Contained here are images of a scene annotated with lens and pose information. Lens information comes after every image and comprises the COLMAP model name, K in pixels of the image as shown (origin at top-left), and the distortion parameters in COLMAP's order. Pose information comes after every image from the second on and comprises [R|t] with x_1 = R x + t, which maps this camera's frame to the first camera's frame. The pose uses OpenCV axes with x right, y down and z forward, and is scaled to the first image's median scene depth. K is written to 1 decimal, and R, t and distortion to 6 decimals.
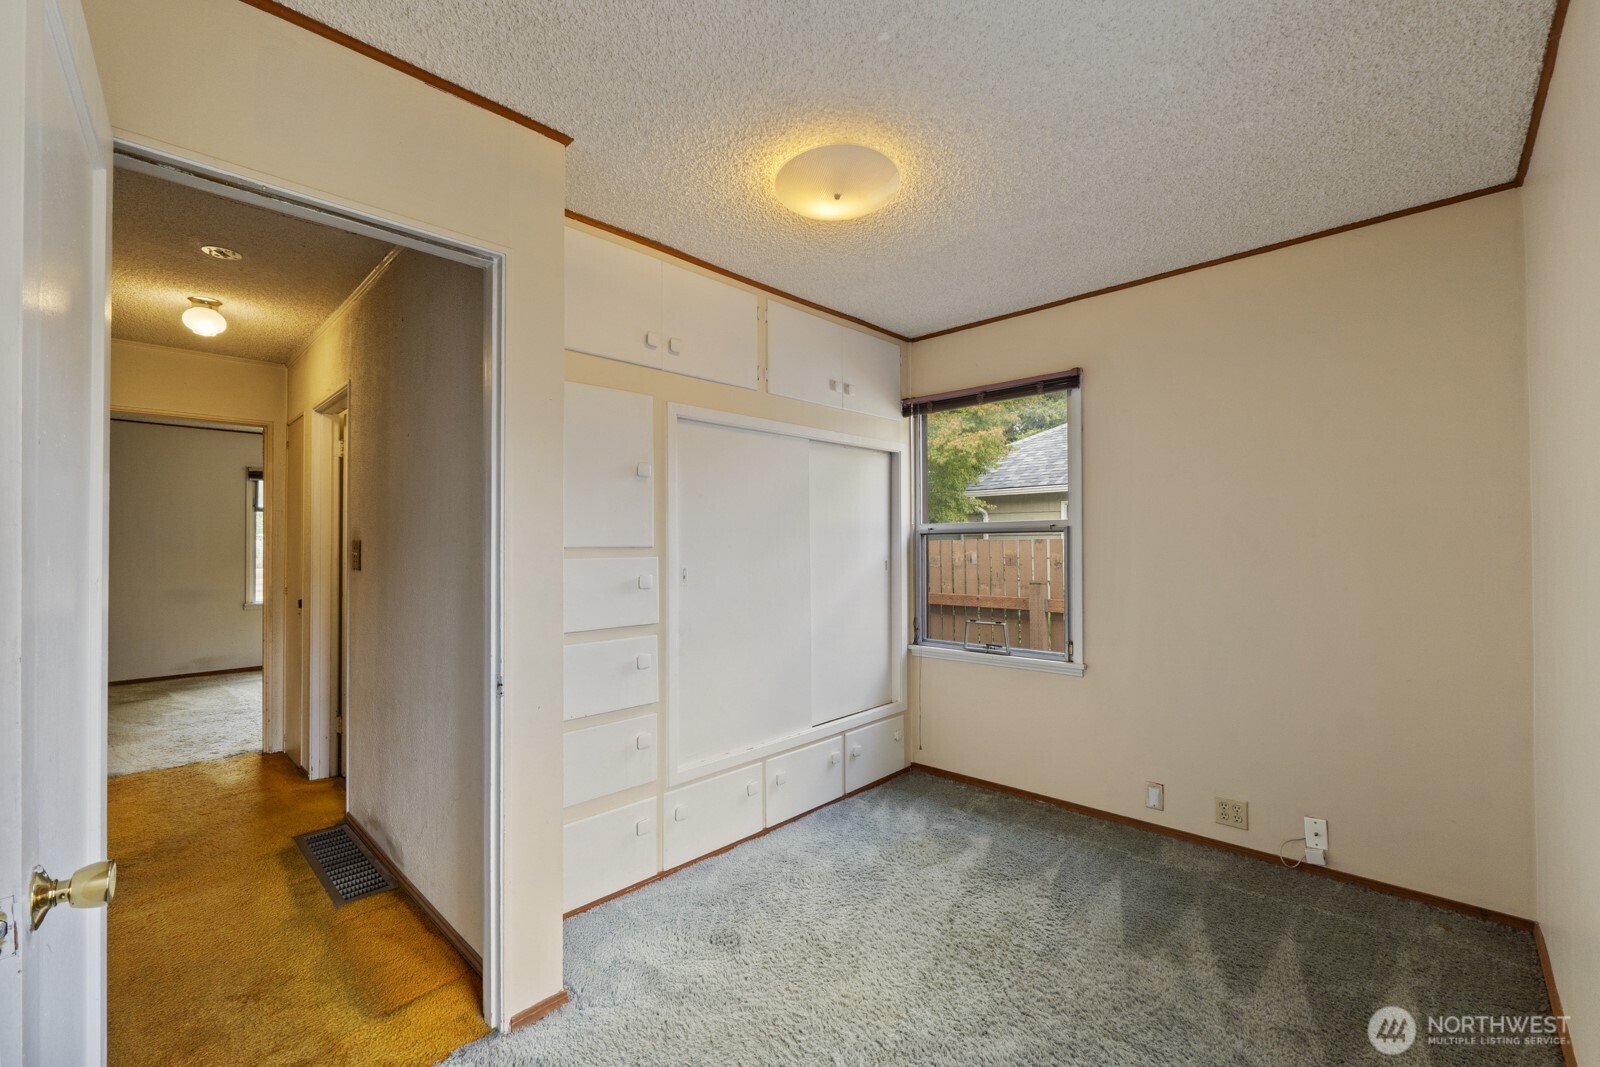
lens RADIAL K [[670.3, 0, 808.0], [0, 670.3, 535.9], [0, 0, 1]] dist [-0.012159, 0.000829]
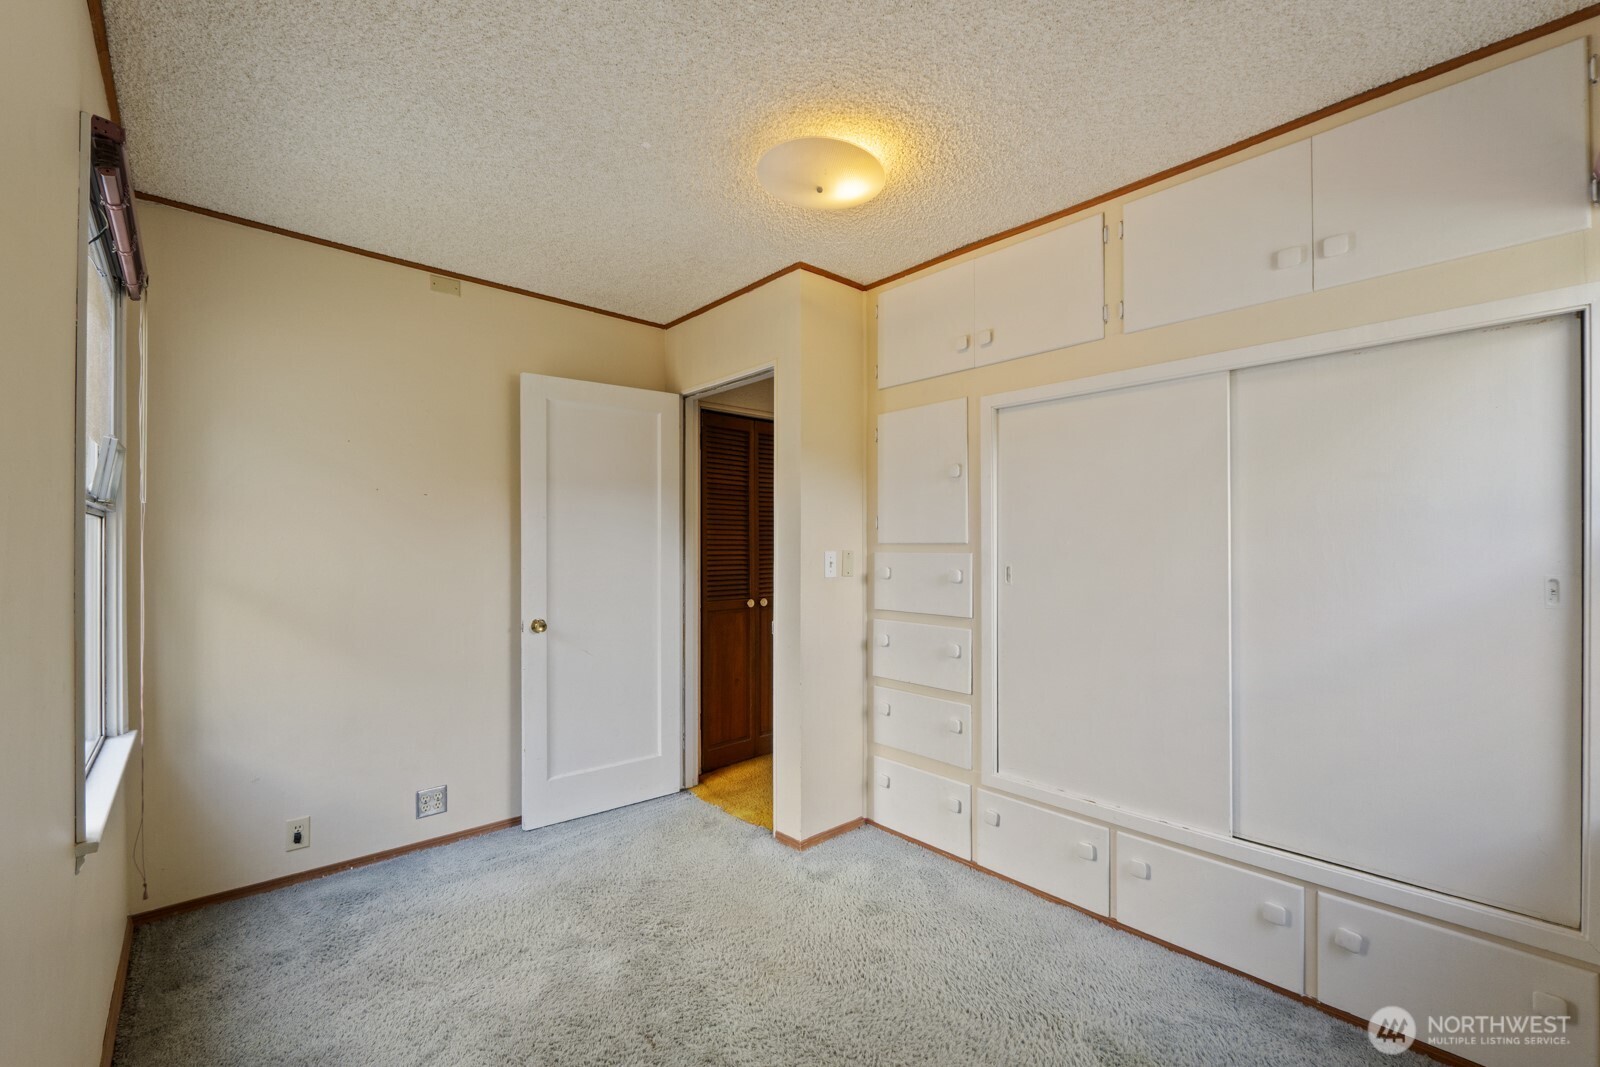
lens RADIAL K [[670.3, 0, 807.1], [0, 670.3, 541.7], [0, 0, 1]] dist [-0.012159, 0.000829]
pose [[-0.076918, -0.001659, -0.997036, 0.798489], [0.011509, 0.999931, -0.002552, 0.013522], [0.996971, -0.011671, -0.076894, 0.812473]]
